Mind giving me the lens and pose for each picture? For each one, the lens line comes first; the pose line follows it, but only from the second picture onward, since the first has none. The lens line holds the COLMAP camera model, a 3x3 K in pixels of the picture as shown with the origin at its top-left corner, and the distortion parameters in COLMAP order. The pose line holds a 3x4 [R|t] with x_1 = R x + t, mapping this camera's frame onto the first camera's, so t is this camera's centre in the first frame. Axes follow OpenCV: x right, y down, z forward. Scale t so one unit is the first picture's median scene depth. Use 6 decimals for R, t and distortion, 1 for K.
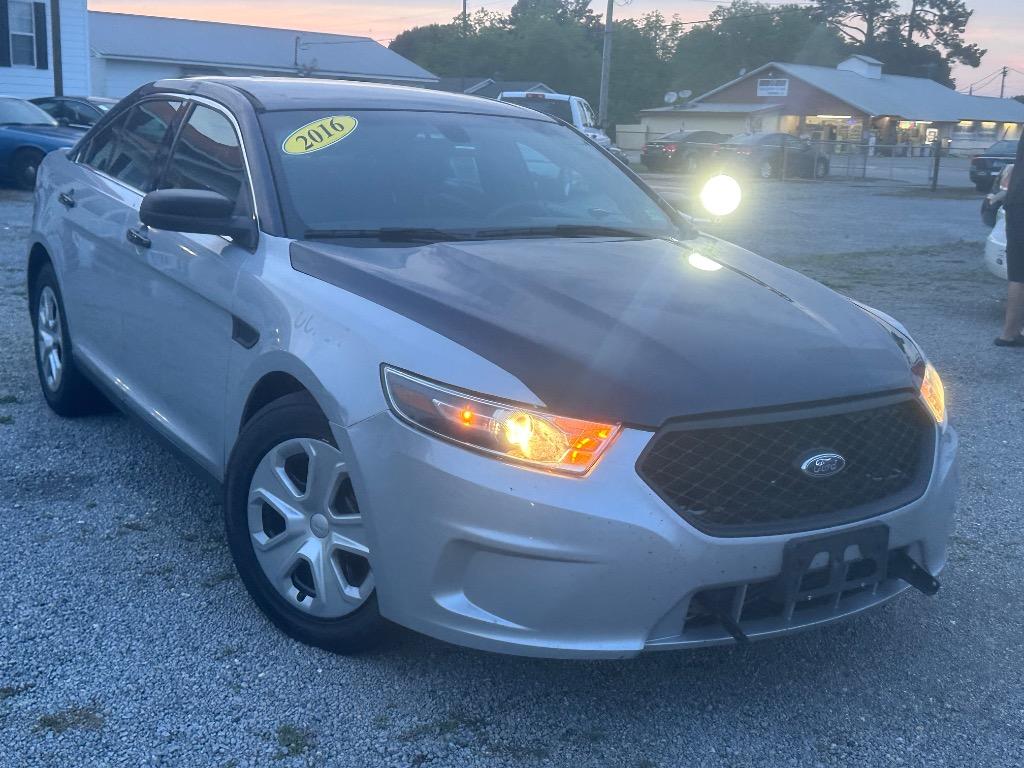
lens RADIAL K [[1656.2, 0, 512.0], [0, 1656.2, 384.0], [0, 0, 1]] dist [0.447919, -1.988065]
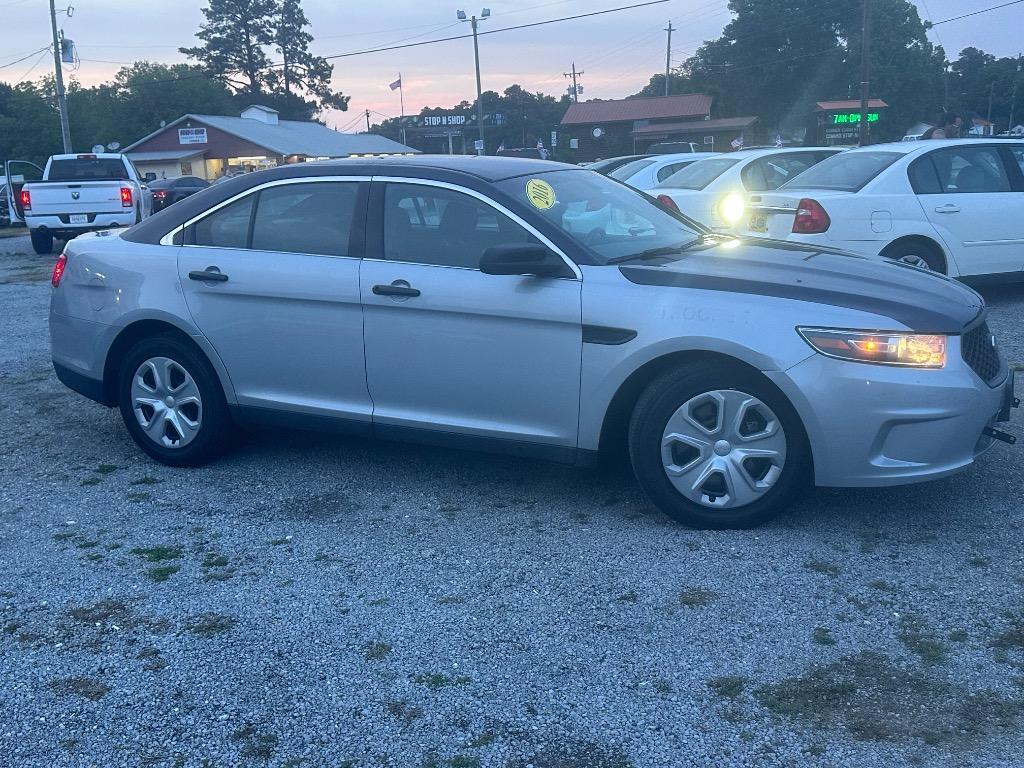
lens RADIAL K [[1656.2, 0, 512.0], [0, 1656.2, 384.0], [0, 0, 1]] dist [0.447919, -1.988065]
pose [[0.741806, -0.169741, 0.648777, -0.467457], [0.178375, 0.982528, 0.053109, -0.032246], [-0.646457, 0.076329, 0.759123, -0.003181]]
